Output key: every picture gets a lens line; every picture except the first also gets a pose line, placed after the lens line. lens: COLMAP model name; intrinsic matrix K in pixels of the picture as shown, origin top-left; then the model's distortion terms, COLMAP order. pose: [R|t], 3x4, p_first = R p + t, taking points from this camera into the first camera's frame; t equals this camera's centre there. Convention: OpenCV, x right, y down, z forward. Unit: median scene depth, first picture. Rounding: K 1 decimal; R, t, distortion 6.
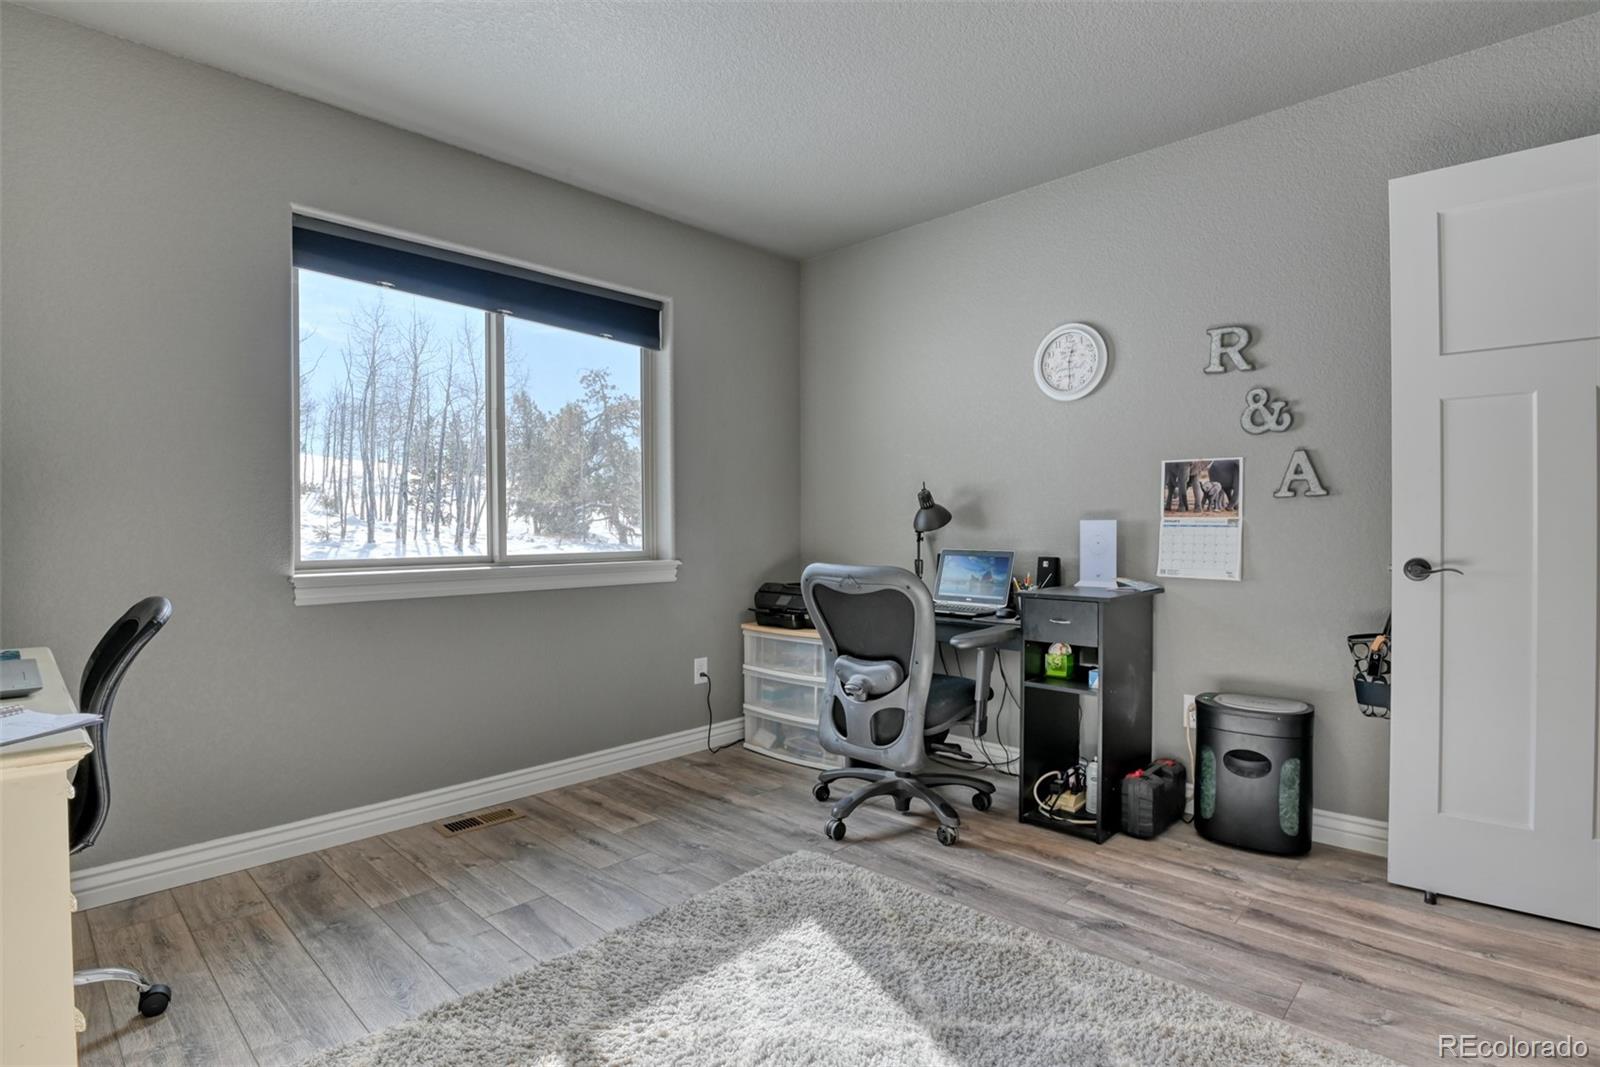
lens RADIAL K [[786.3, 0, 802.6], [0, 786.3, 539.5], [0, 0, 1]] dist [-0.018716, -0.004297]
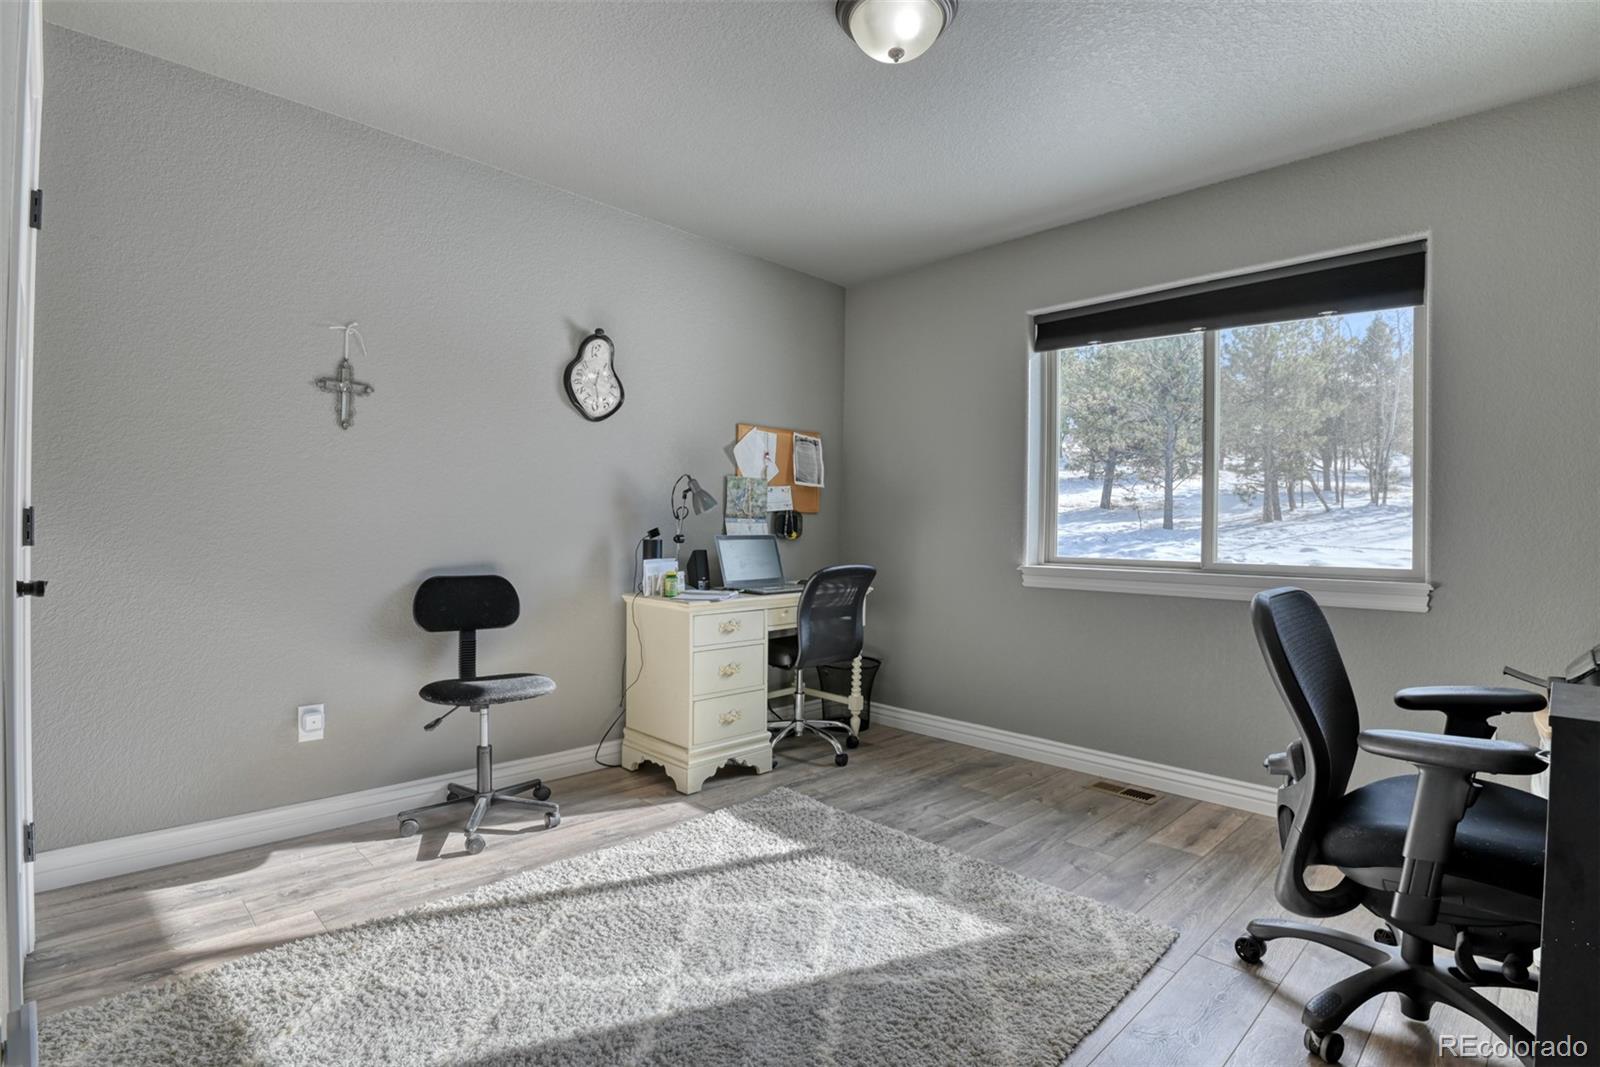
lens RADIAL K [[786.3, 0, 814.6], [0, 786.3, 529.5], [0, 0, 1]] dist [-0.018716, -0.004297]
pose [[-0.019899, 0.001609, -0.999801, 0.784577], [-0.030771, 0.999524, 0.002221, -0.011315], [0.999328, 0.030809, -0.019840, 0.598263]]
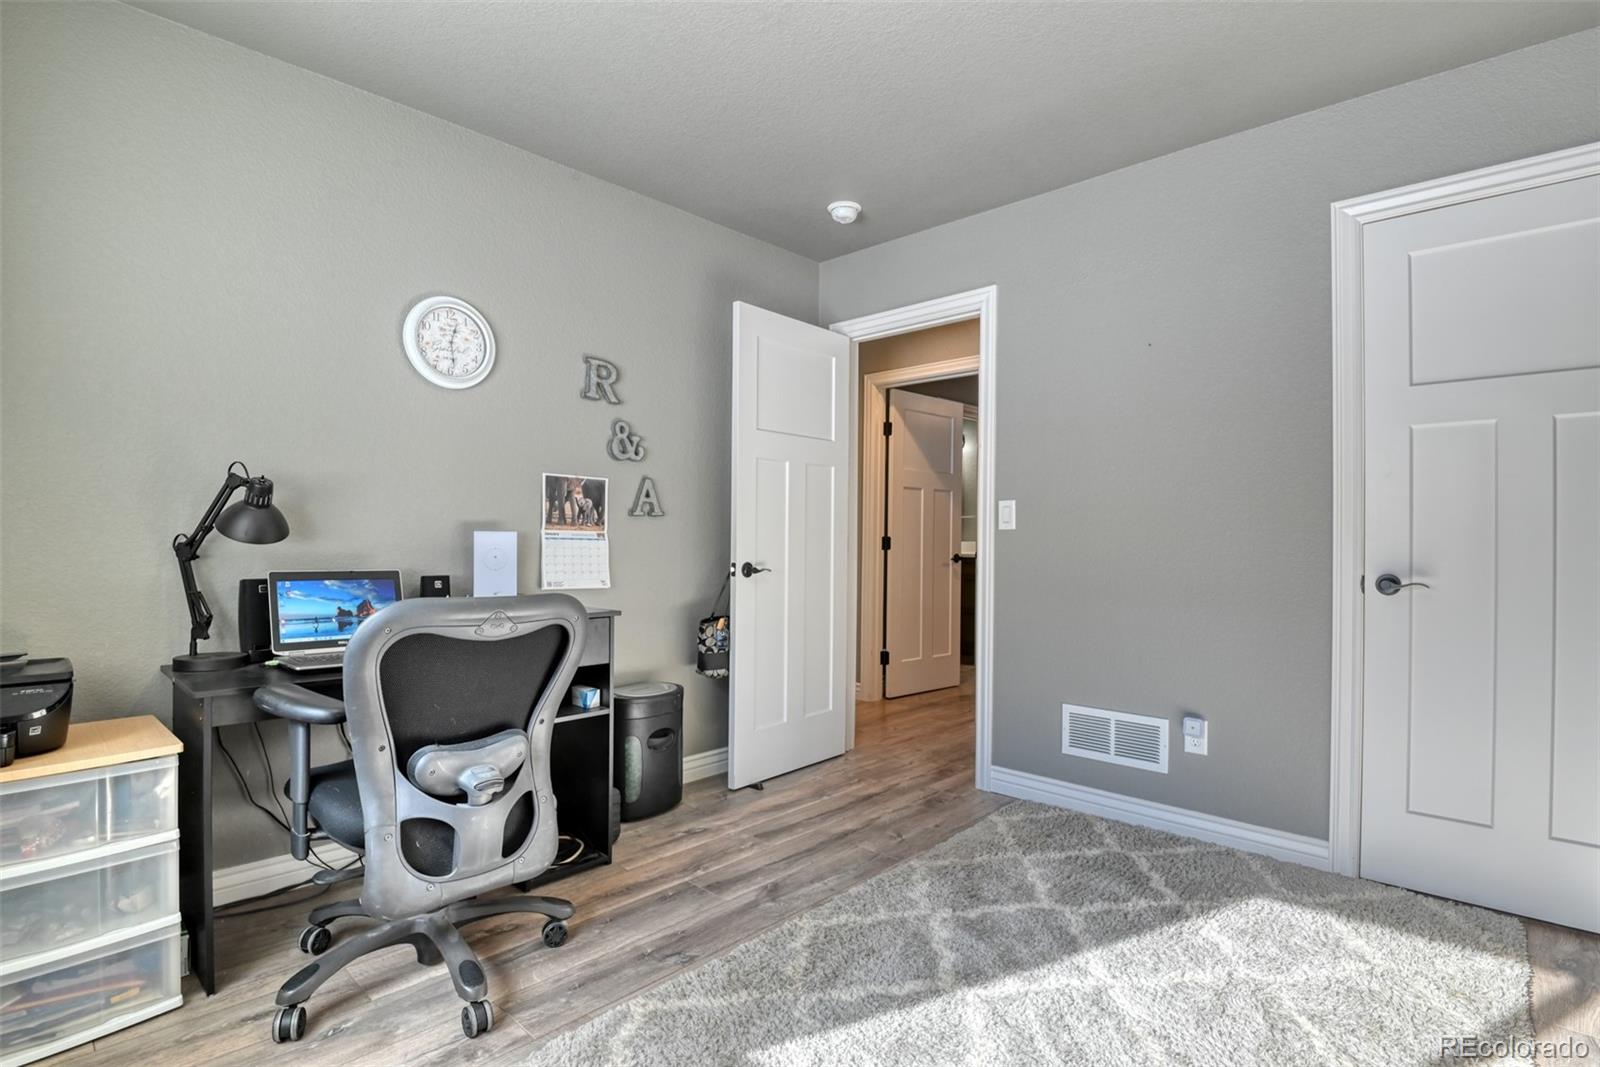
lens RADIAL K [[786.3, 0, 788.9], [0, 786.3, 538.5], [0, 0, 1]] dist [-0.018716, -0.004297]
pose [[0.001590, 0.006467, 0.999978, -0.590863], [0.007046, 0.999954, -0.006478, -0.009657], [-0.999974, 0.007057, 0.001544, 0.755860]]
